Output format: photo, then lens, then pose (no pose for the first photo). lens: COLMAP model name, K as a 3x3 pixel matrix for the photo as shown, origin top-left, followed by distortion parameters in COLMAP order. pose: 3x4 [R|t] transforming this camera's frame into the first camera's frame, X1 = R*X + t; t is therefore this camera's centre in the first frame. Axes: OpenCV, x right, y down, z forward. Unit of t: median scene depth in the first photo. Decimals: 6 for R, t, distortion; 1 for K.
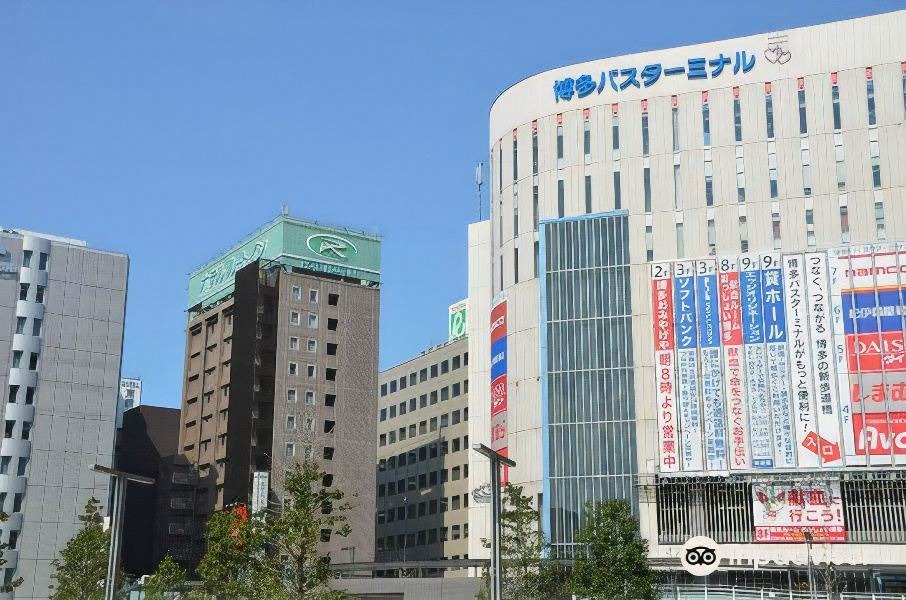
lens RADIAL K [[1269.7, 0, 446.9], [0, 1269.7, 305.2], [0, 0, 1]] dist [0.182816, 0.000000]
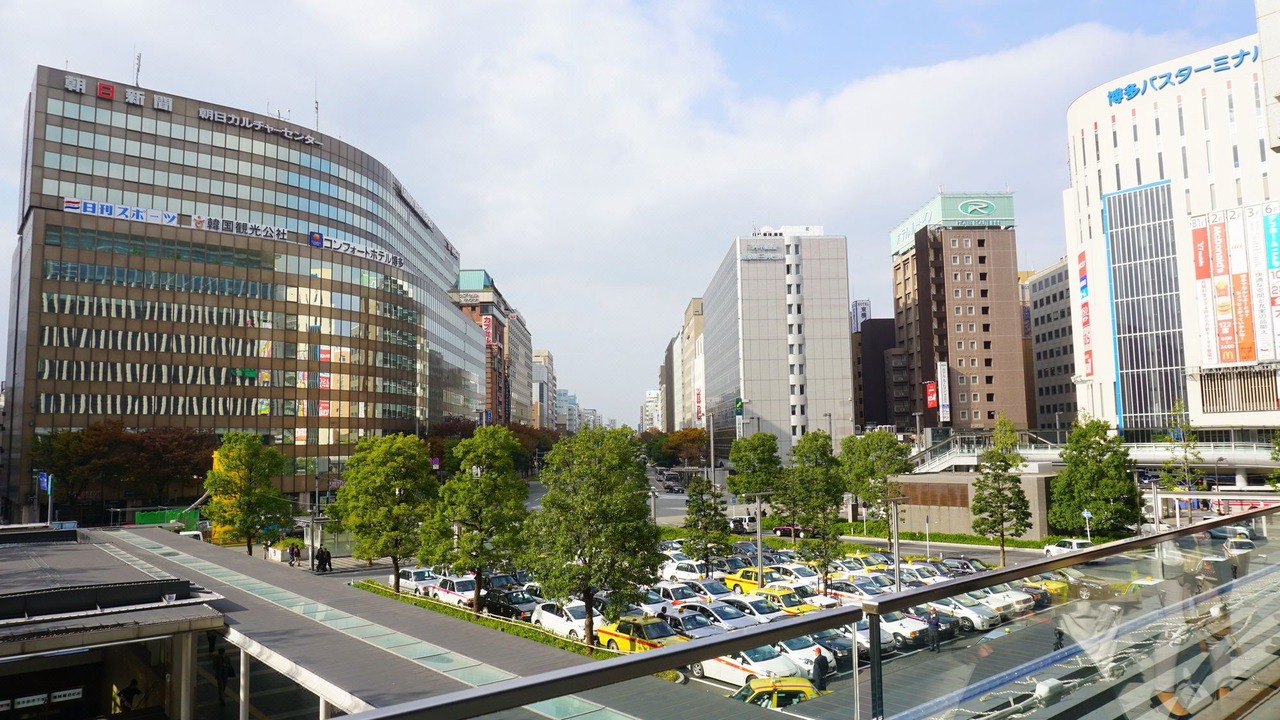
lens RADIAL K [[861.6, 0, 621.2], [0, 861.6, 364.0], [0, 0, 1]] dist [-0.063957, 0.029732]
pose [[0.841376, -0.067948, -0.536162, 0.110601], [0.166346, 0.976463, 0.137293, -0.098624], [0.514214, -0.204704, 0.832875, -0.116745]]
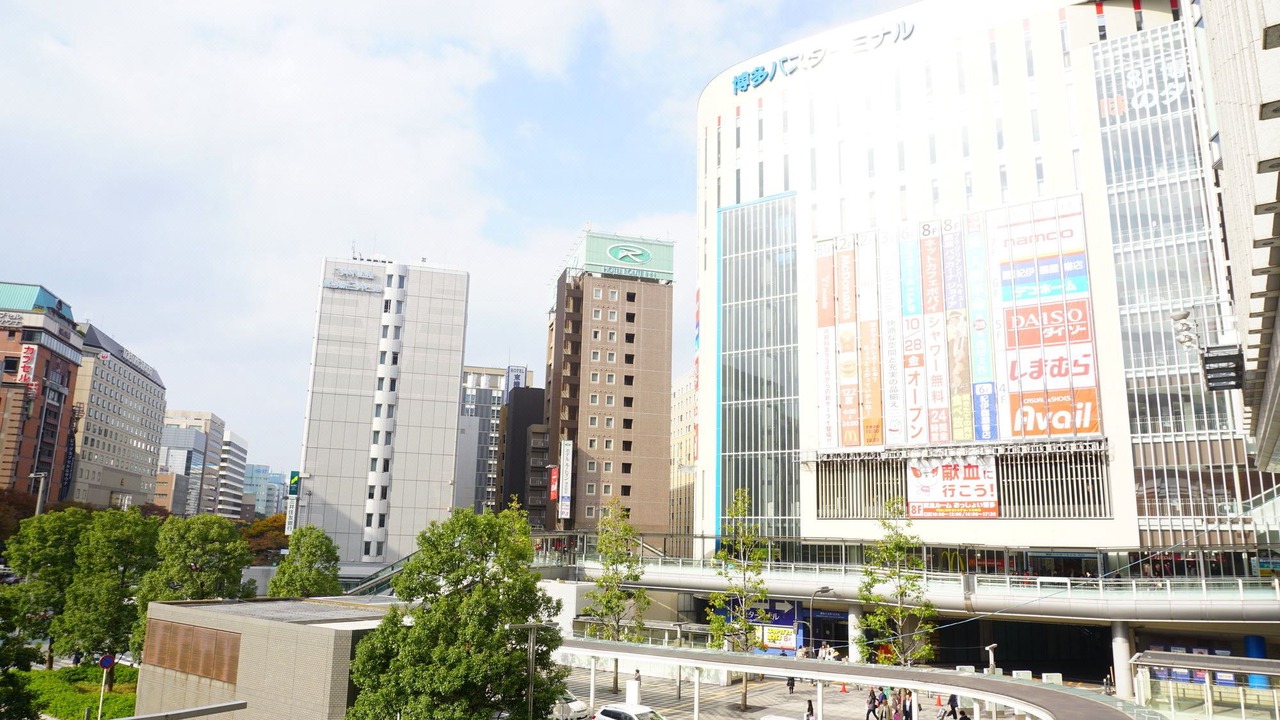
lens RADIAL K [[861.6, 0, 643.5], [0, 861.6, 364.2], [0, 0, 1]] dist [-0.063957, 0.029732]
pose [[0.957126, -0.040160, -0.286873, 0.206103], [0.059921, 0.996372, 0.060438, 0.013888], [0.283405, -0.075036, 0.956060, 0.286739]]
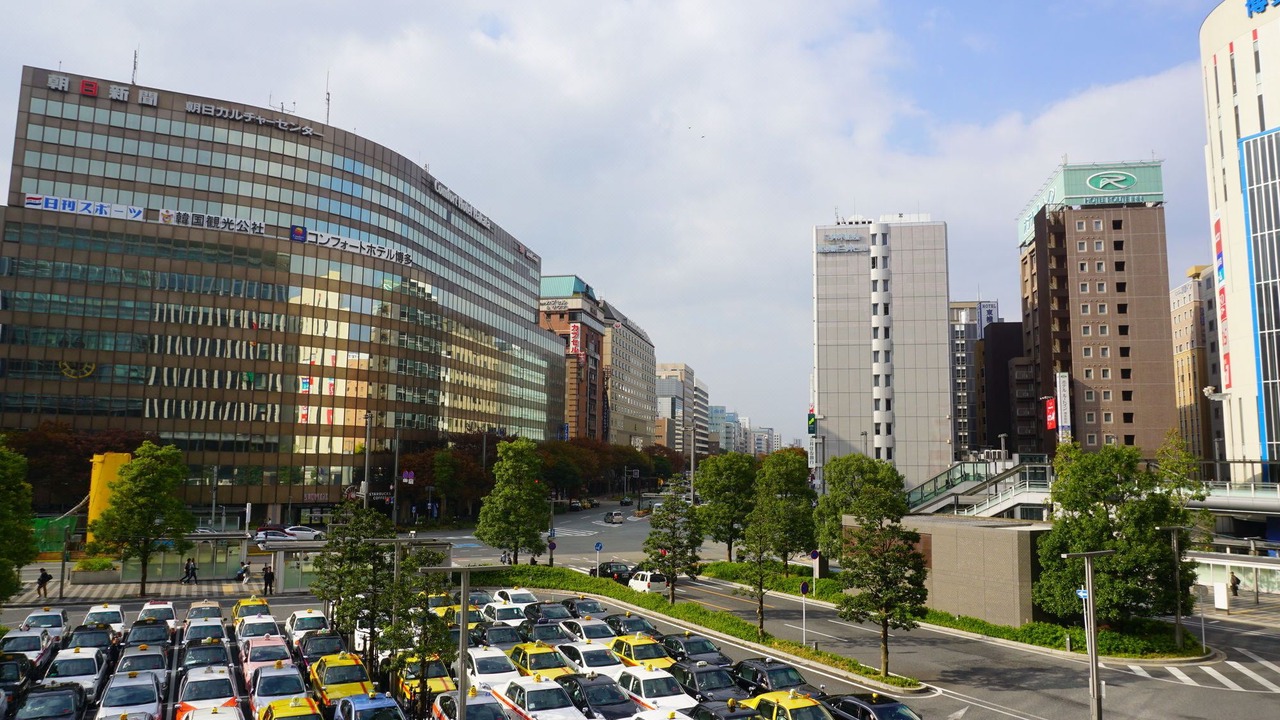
lens RADIAL K [[861.6, 0, 626.9], [0, 861.6, 362.9], [0, 0, 1]] dist [-0.063957, 0.029732]
pose [[0.701955, -0.076582, -0.708092, 0.188389], [0.183946, 0.979965, 0.076366, -0.030247], [0.688058, -0.183856, 0.701978, 0.125825]]
